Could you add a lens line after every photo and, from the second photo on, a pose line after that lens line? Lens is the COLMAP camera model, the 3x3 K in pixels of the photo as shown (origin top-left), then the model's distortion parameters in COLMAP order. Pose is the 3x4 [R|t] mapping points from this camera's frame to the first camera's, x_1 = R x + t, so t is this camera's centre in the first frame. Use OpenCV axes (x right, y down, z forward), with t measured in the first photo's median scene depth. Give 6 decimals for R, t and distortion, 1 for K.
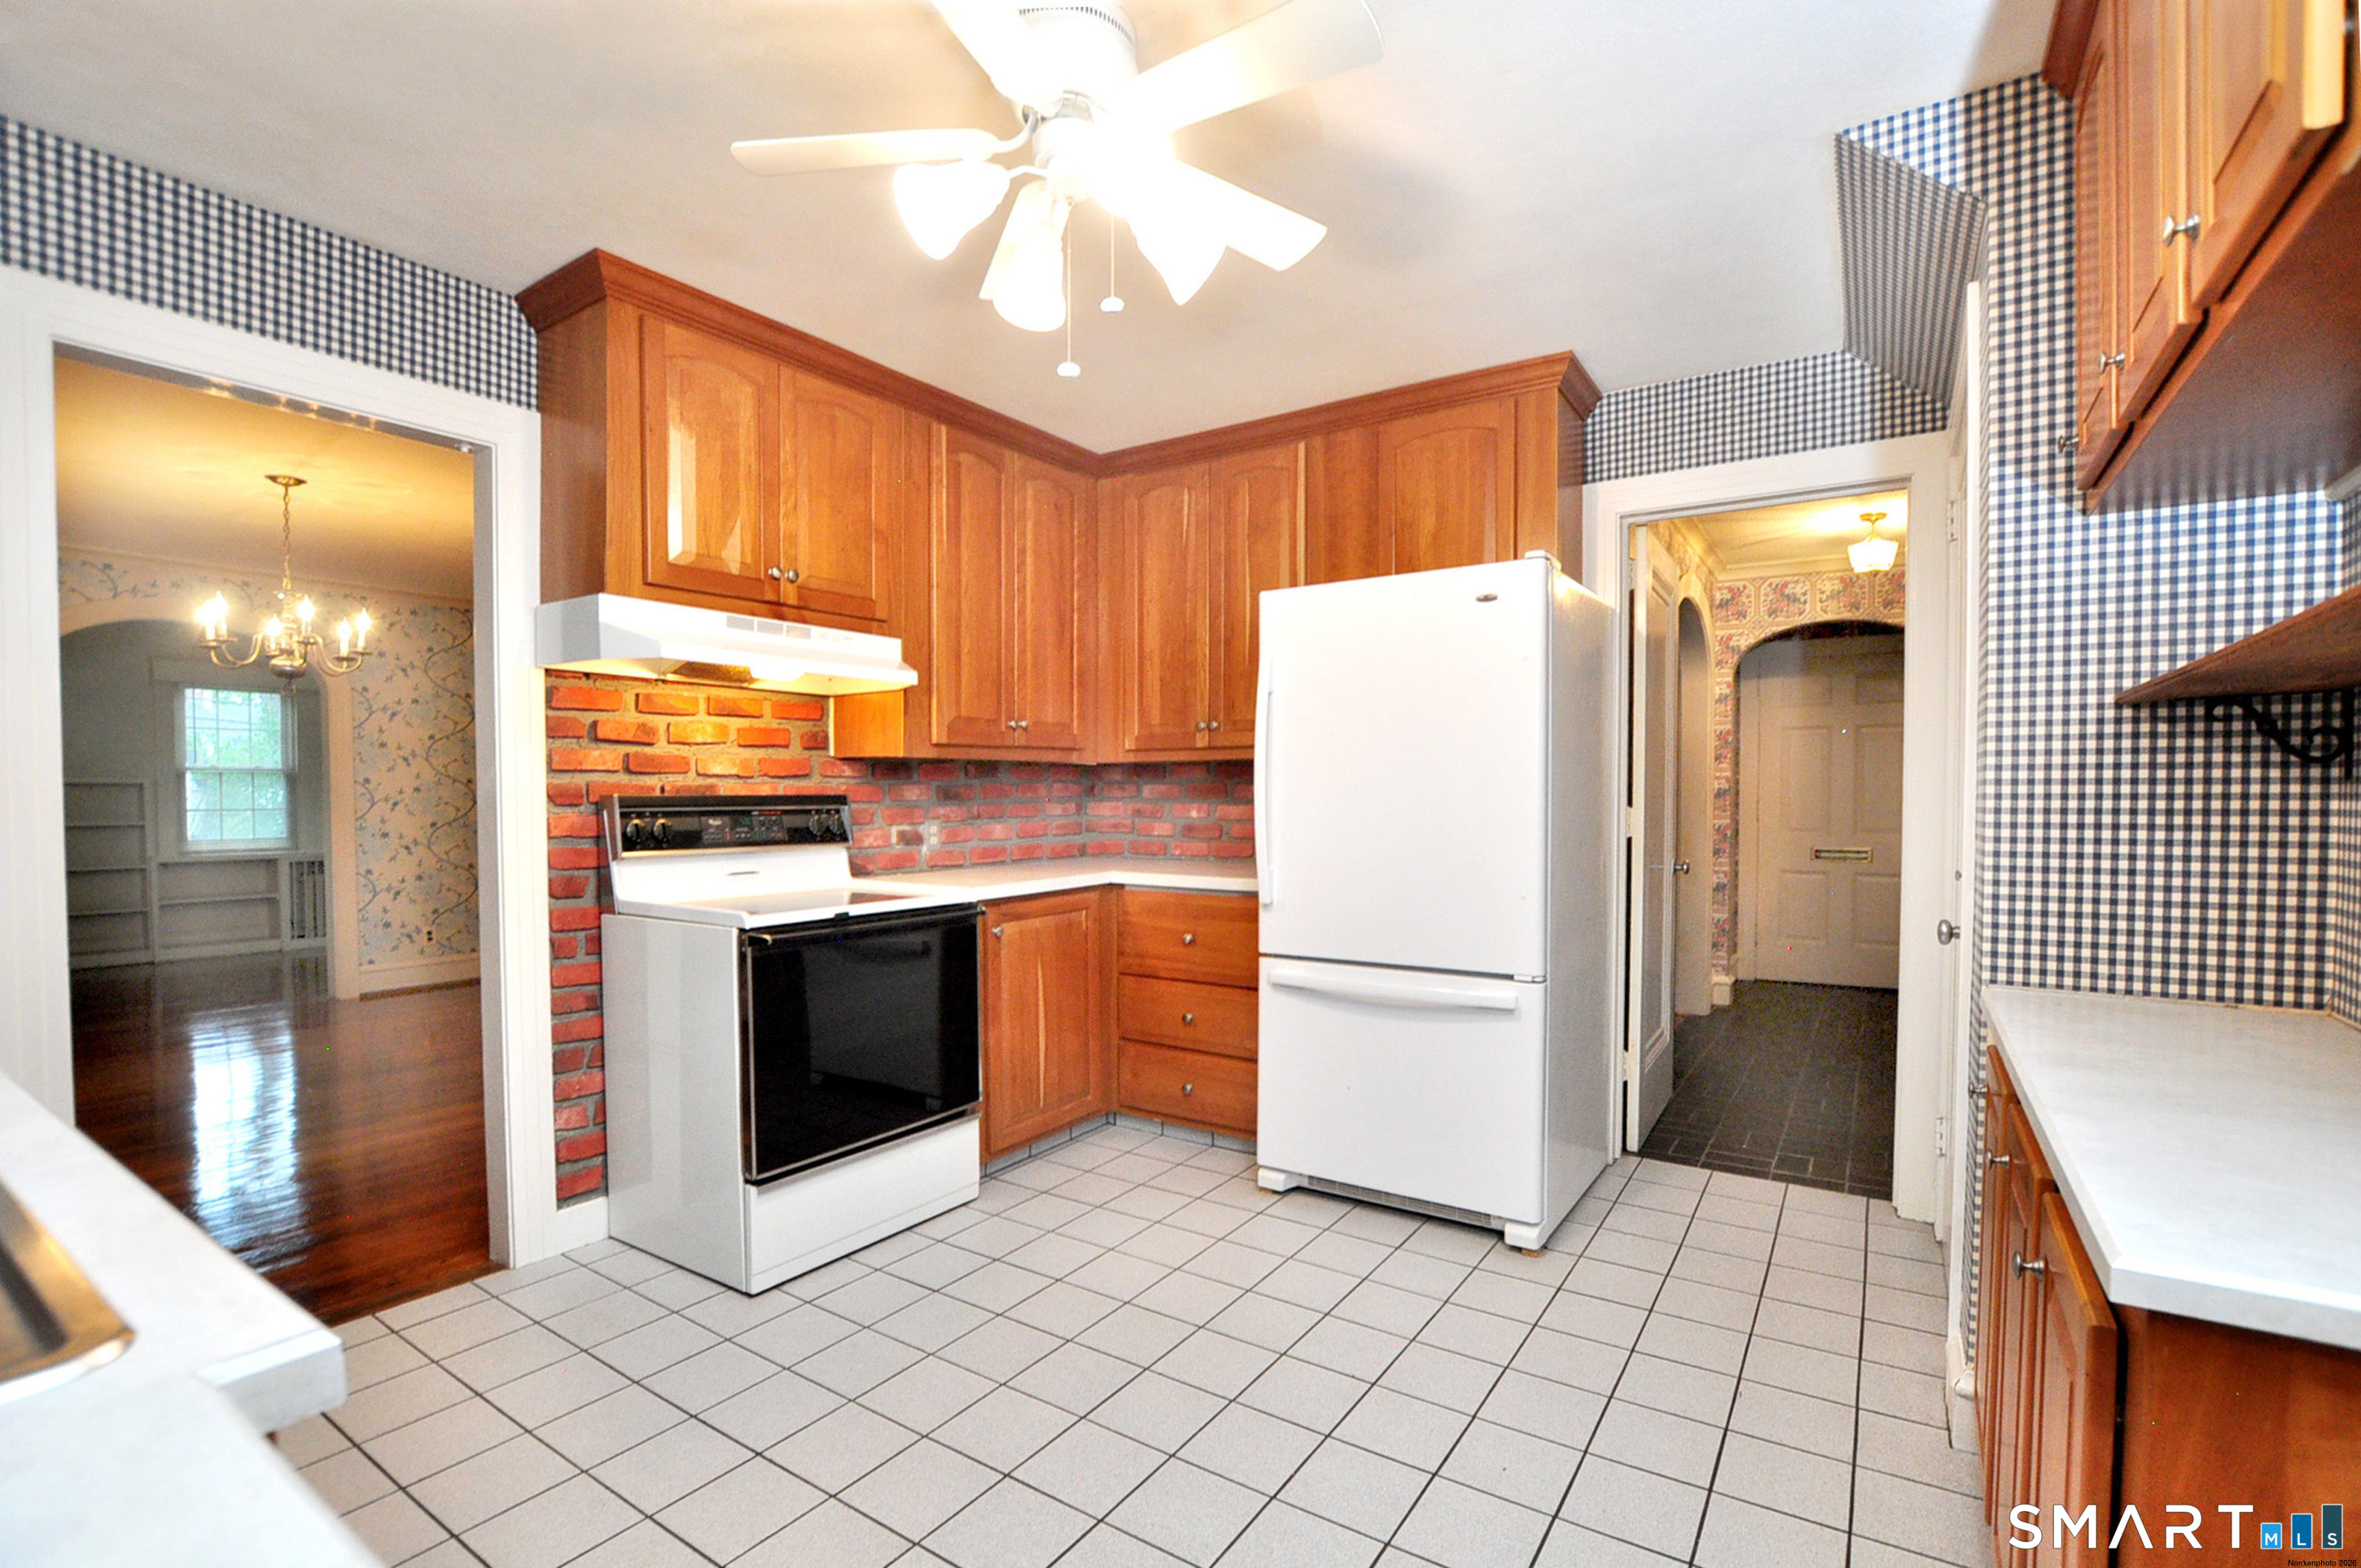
lens RADIAL K [[1078.2, 0, 1197.8], [0, 1078.2, 803.5], [0, 0, 1]] dist [-0.027052, 0.001622]
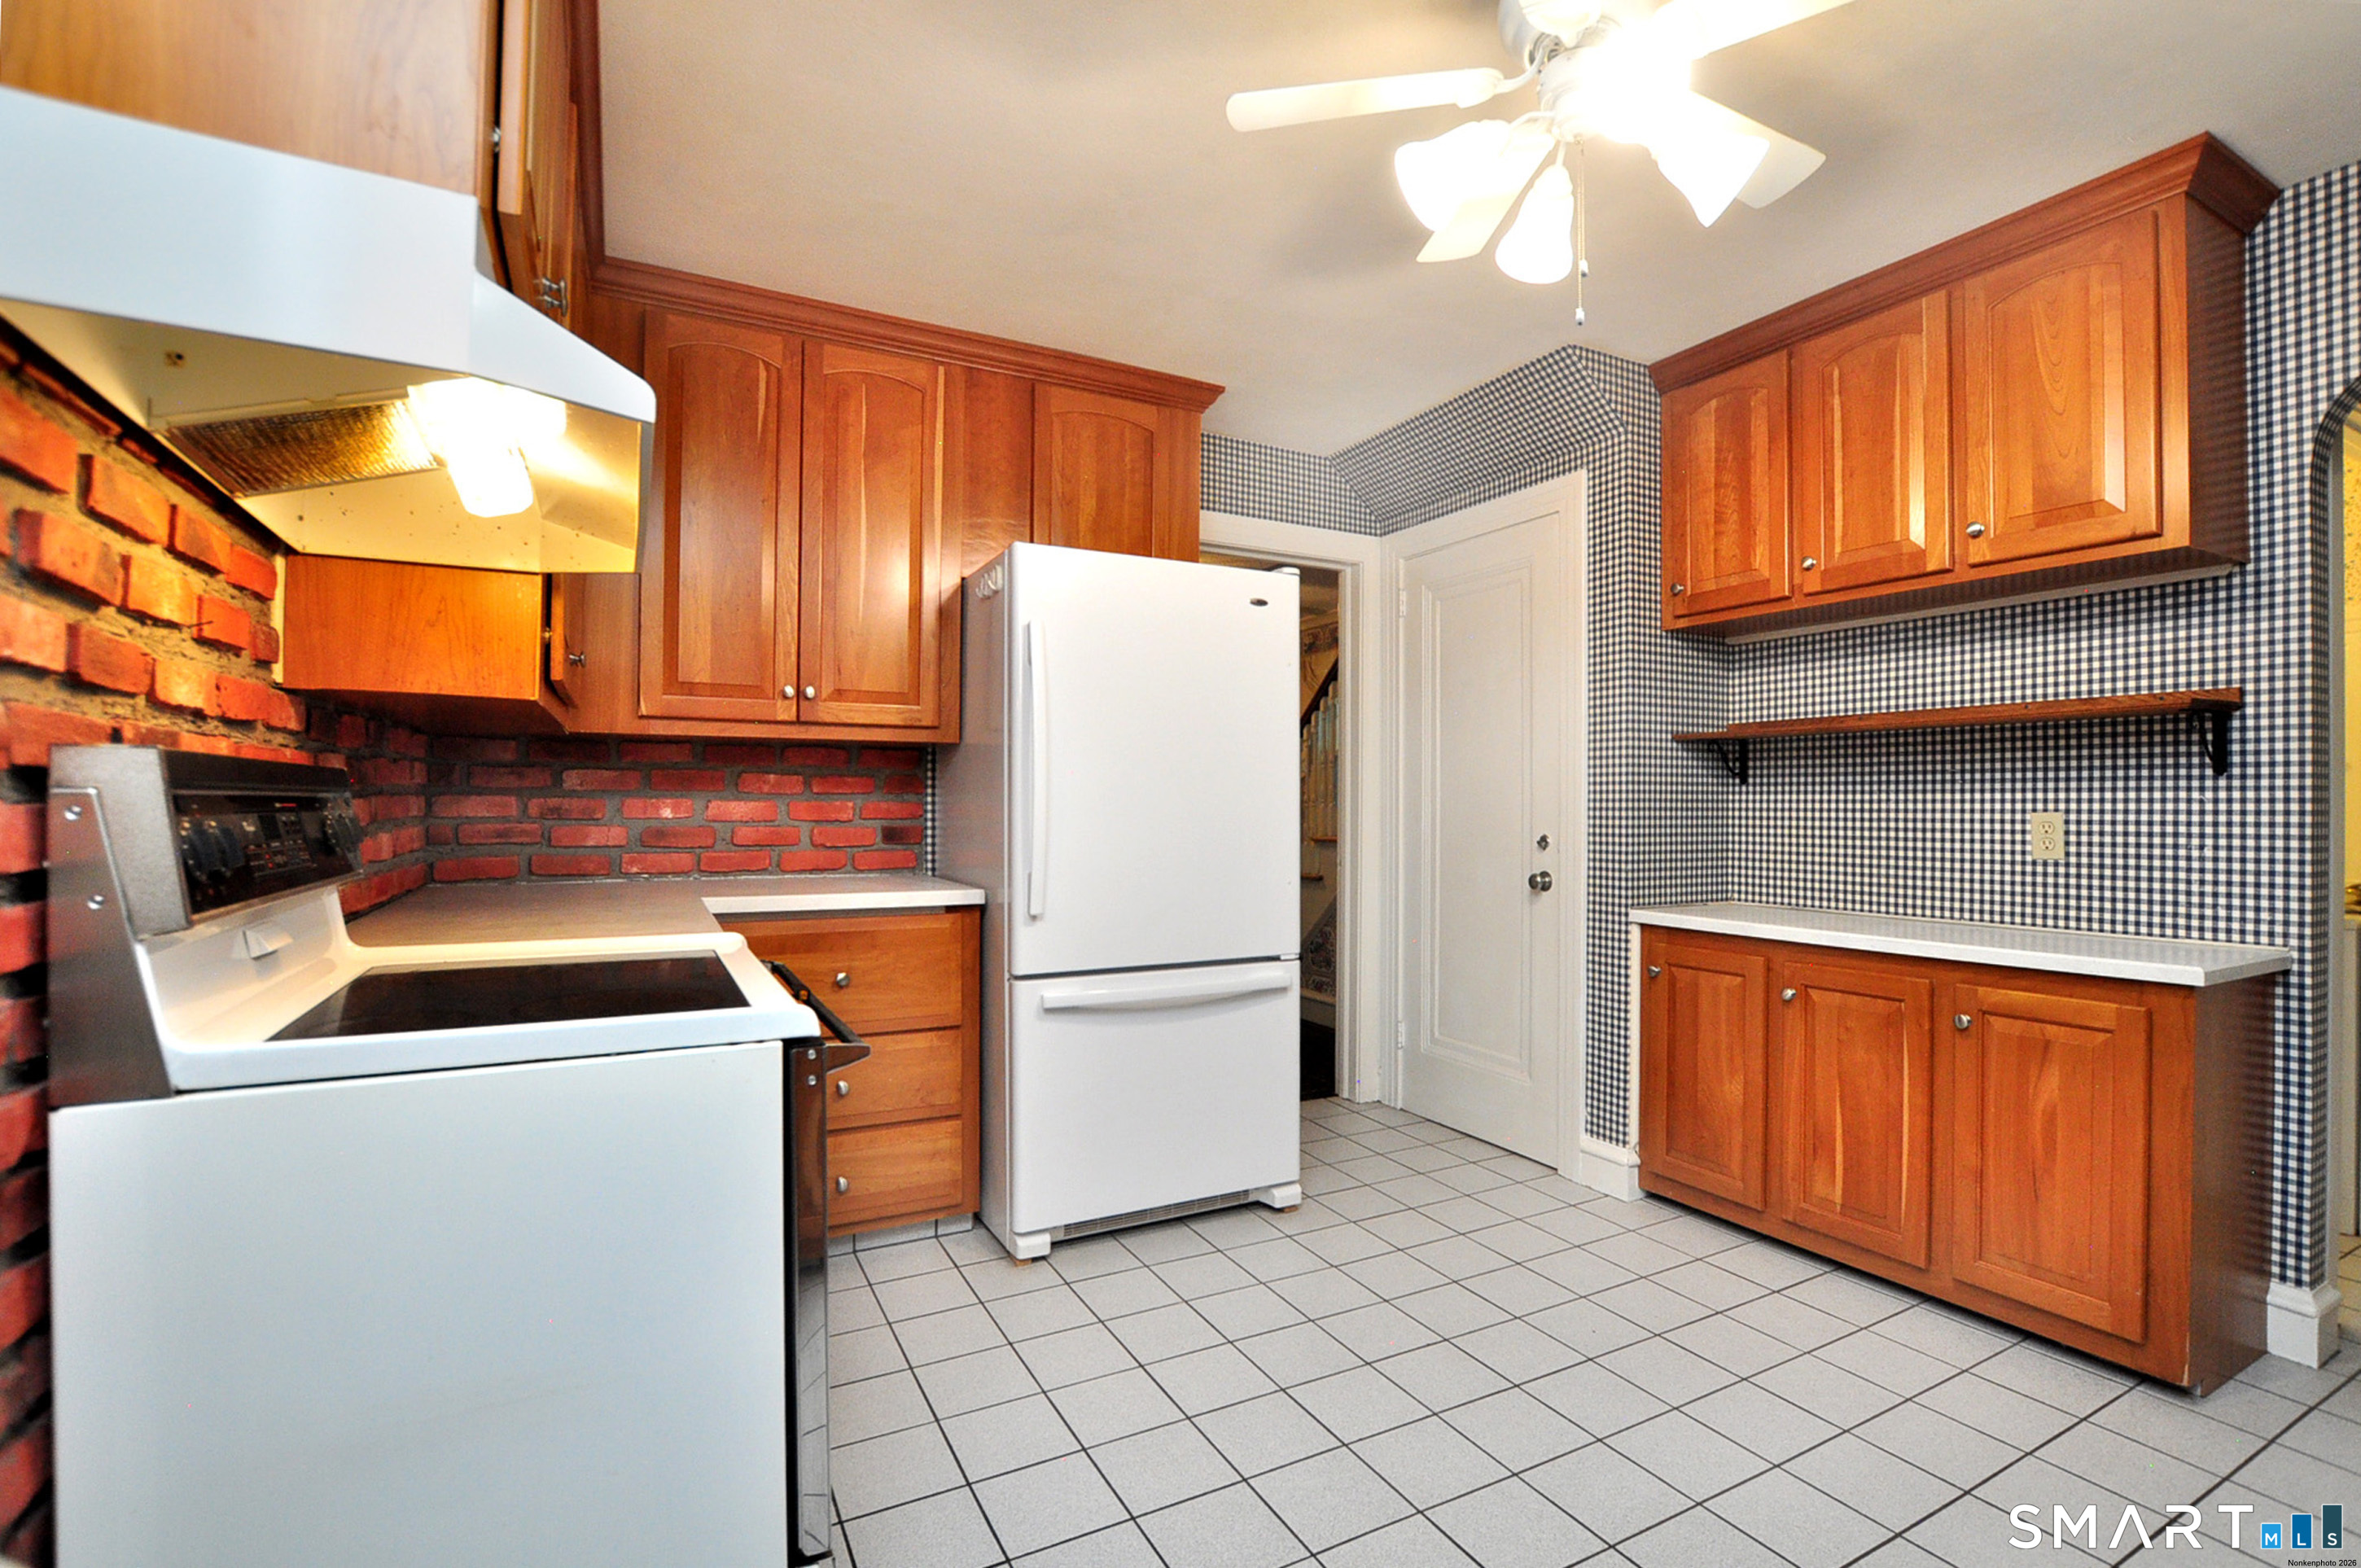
lens RADIAL K [[1078.2, 0, 1213.4], [0, 1078.2, 796.1], [0, 0, 1]] dist [-0.027052, 0.001622]
pose [[0.467331, 0.010625, 0.884018, -0.608705], [0.002282, 0.999910, -0.013224, 0.011623], [-0.884079, 0.008197, 0.467265, 0.483977]]
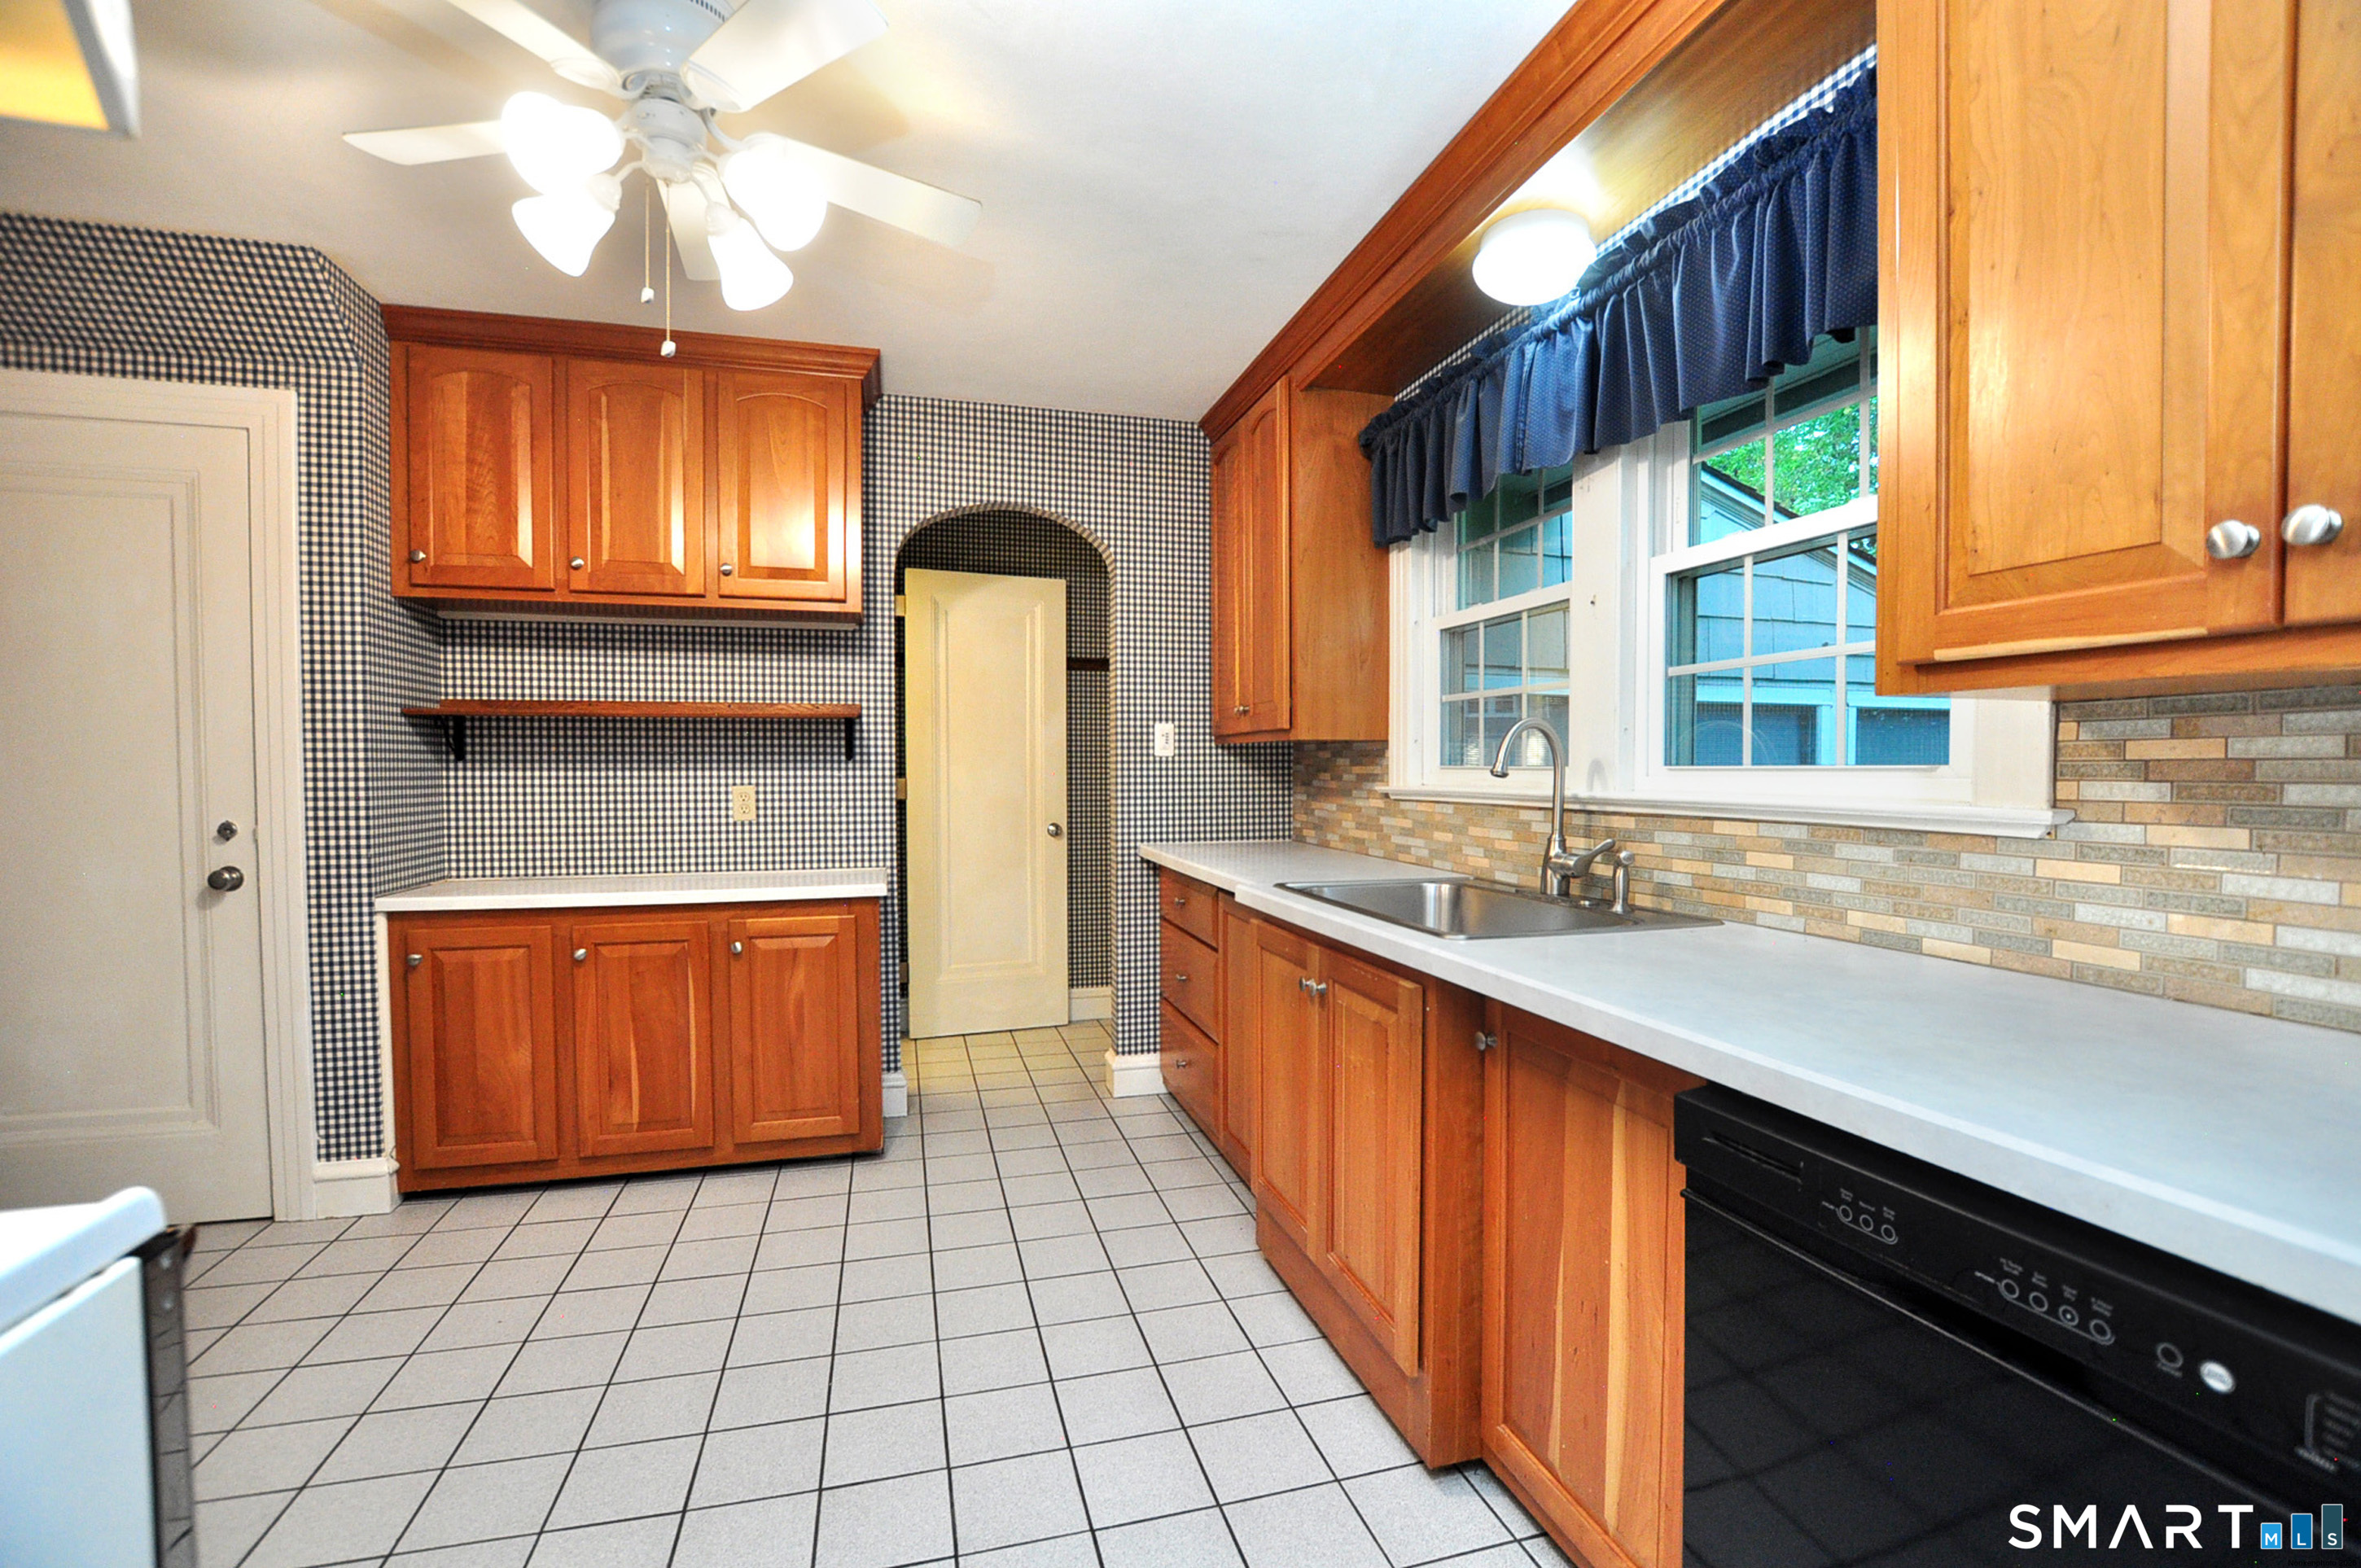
lens RADIAL K [[1078.2, 0, 1176.5], [0, 1078.2, 787.9], [0, 0, 1]] dist [-0.027052, 0.001622]
pose [[-0.758960, -0.011375, 0.651037, -0.647936], [0.006428, 0.999668, 0.024960, -0.006772], [-0.651105, 0.023128, -0.758635, 0.832703]]
